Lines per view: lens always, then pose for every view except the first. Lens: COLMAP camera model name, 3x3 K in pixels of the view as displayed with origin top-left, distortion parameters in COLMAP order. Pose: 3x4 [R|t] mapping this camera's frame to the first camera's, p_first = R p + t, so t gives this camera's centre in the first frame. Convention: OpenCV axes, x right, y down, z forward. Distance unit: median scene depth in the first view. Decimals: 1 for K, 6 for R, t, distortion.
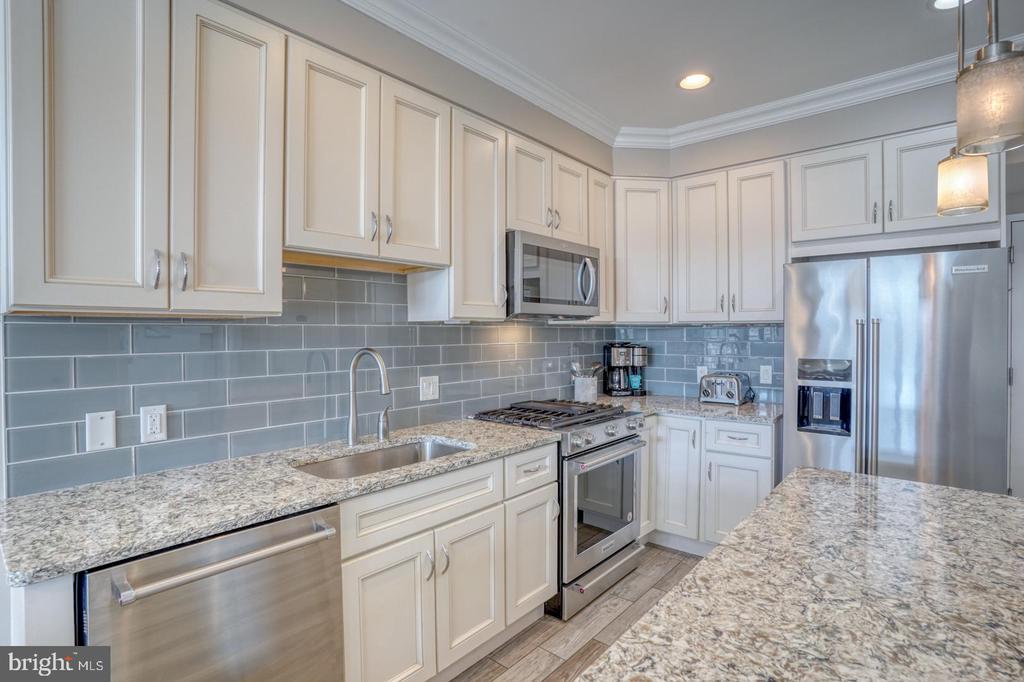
lens RADIAL K [[505.3, 0, 511.0], [0, 505.3, 338.0], [0, 0, 1]] dist [-0.084285, 0.037190]
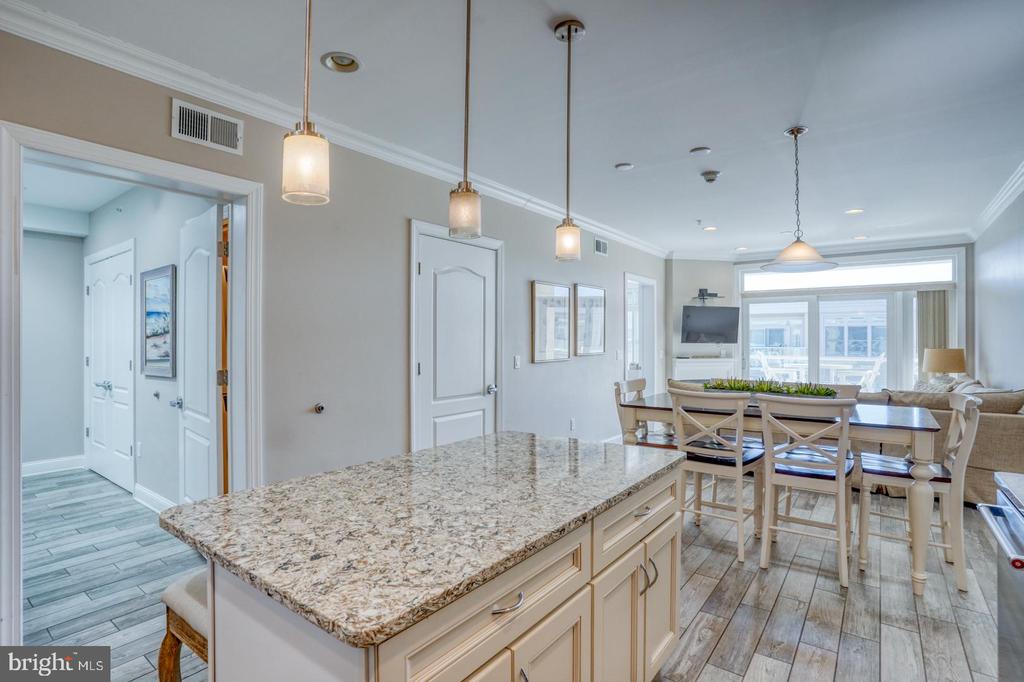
lens RADIAL K [[505.3, 0, 511.0], [0, 505.3, 338.0], [0, 0, 1]] dist [-0.084285, 0.037190]
pose [[-0.997994, 0.005832, -0.063035, 0.323815], [0.005344, 0.999954, 0.007904, -0.010444], [0.063078, 0.007551, -0.997980, 0.988633]]
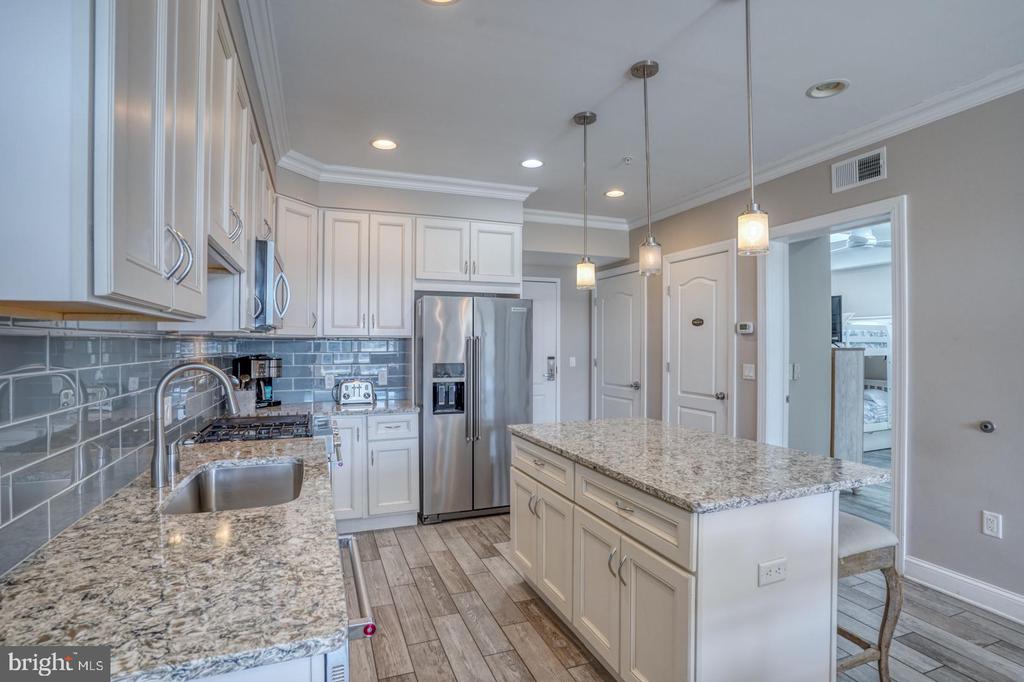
lens RADIAL K [[510.4, 0, 508.9], [0, 510.4, 338.9], [0, 0, 1]] dist [-0.087072, 0.038285]
pose [[0.472376, 0.012428, 0.881309, -0.621200], [0.008624, 0.999788, -0.018721, 0.000783], [-0.881355, 0.016444, 0.472169, 0.124134]]
